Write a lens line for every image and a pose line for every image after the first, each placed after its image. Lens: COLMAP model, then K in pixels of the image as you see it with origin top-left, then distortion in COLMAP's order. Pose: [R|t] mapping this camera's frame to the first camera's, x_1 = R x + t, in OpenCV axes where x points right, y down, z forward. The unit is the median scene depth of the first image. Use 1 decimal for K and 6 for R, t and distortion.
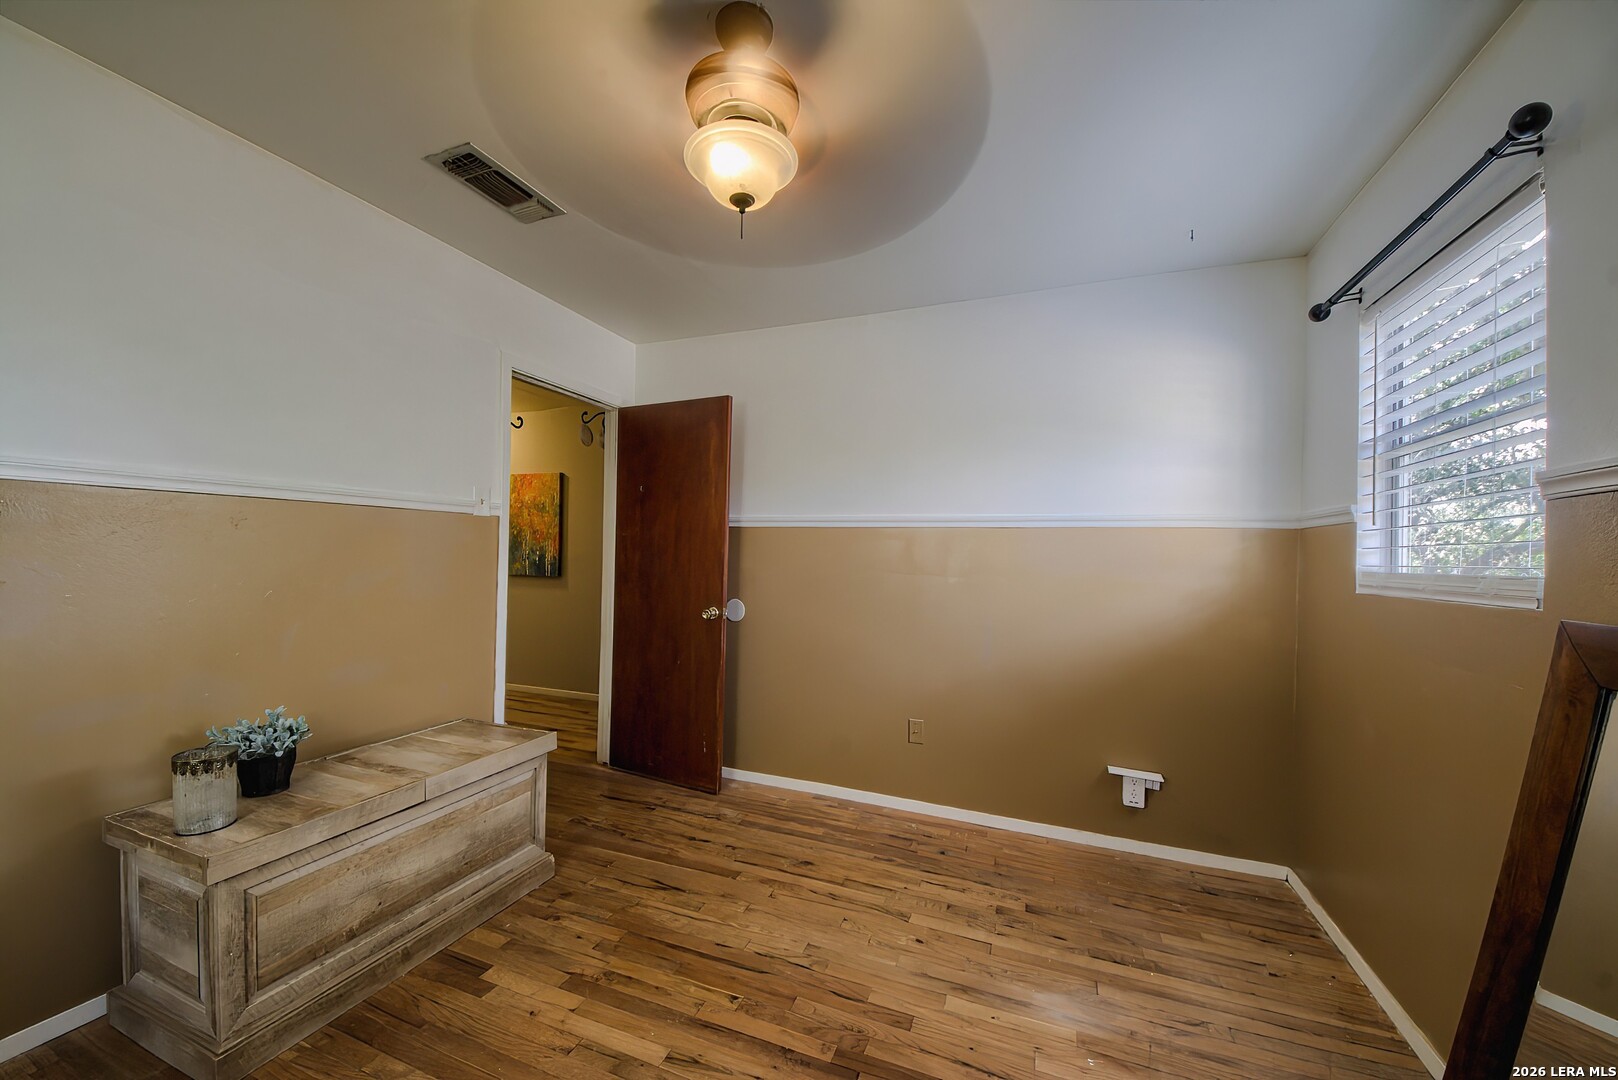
lens RADIAL K [[598.4, 0, 803.4], [0, 598.4, 558.4], [0, 0, 1]] dist [0.045254, -0.025320]
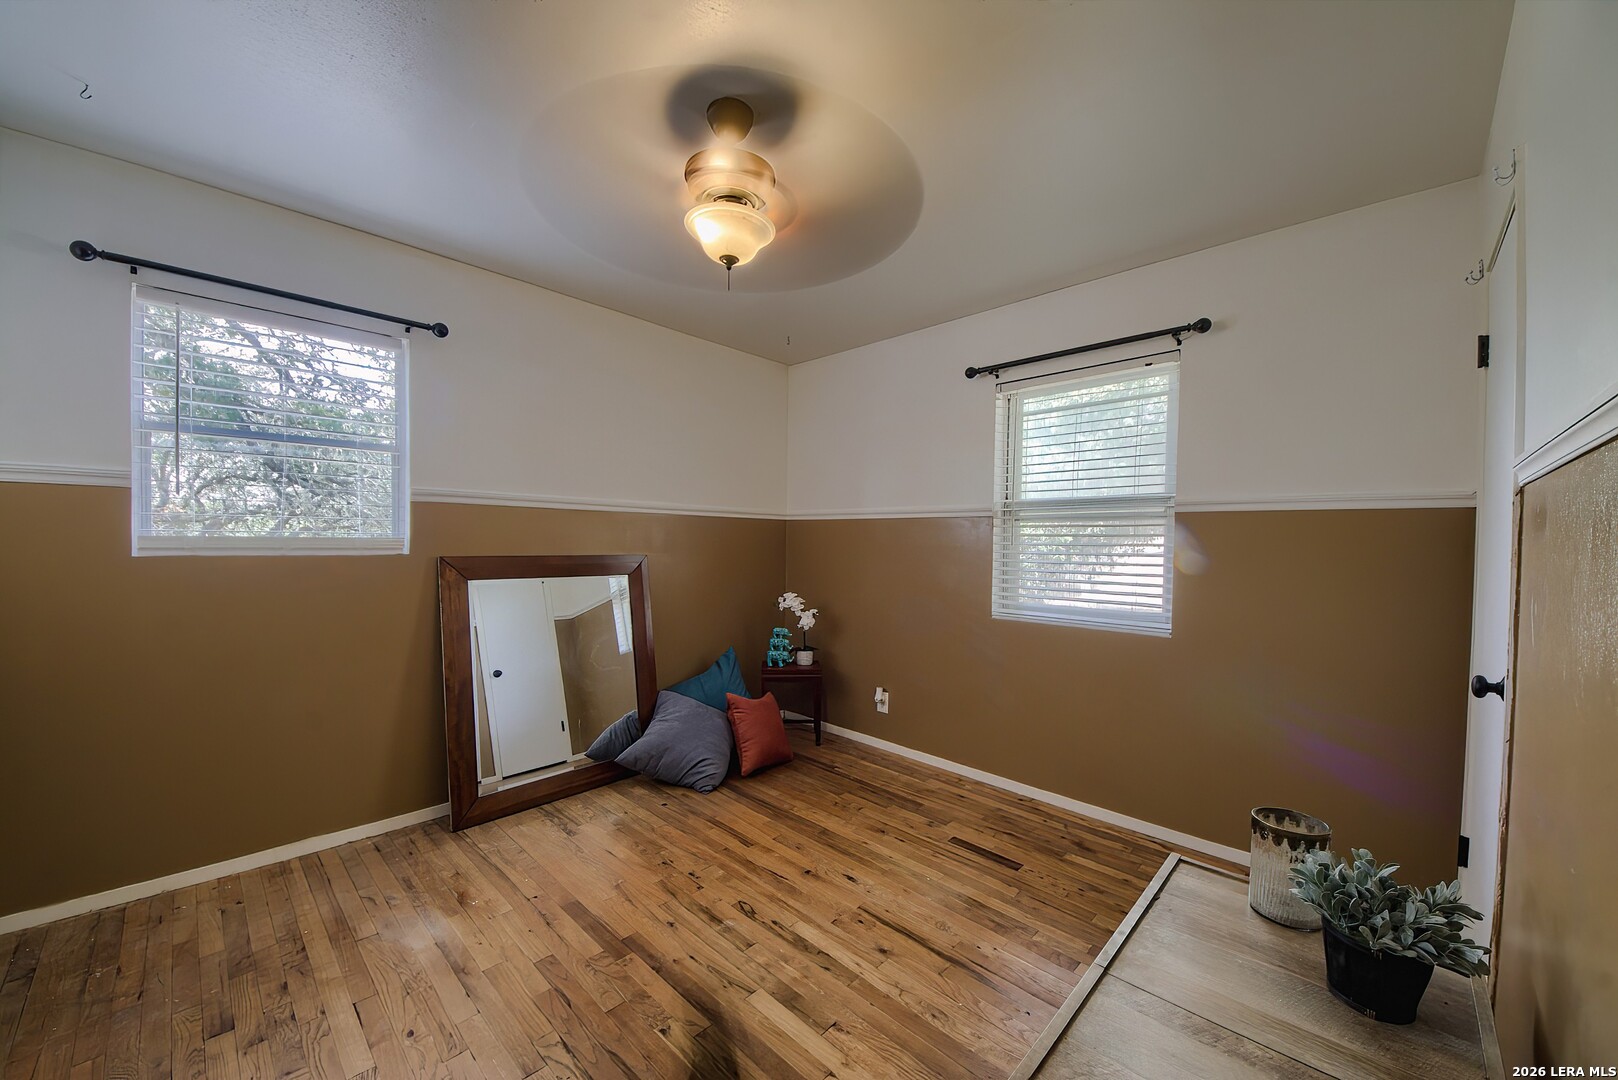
lens RADIAL K [[598.4, 0, 803.4], [0, 598.4, 558.4], [0, 0, 1]] dist [0.045254, -0.025320]
pose [[-0.920819, -0.043088, 0.387603, -0.607060], [-0.031337, 0.998839, 0.036591, -0.014533], [-0.388730, 0.021547, -0.921100, 1.691840]]
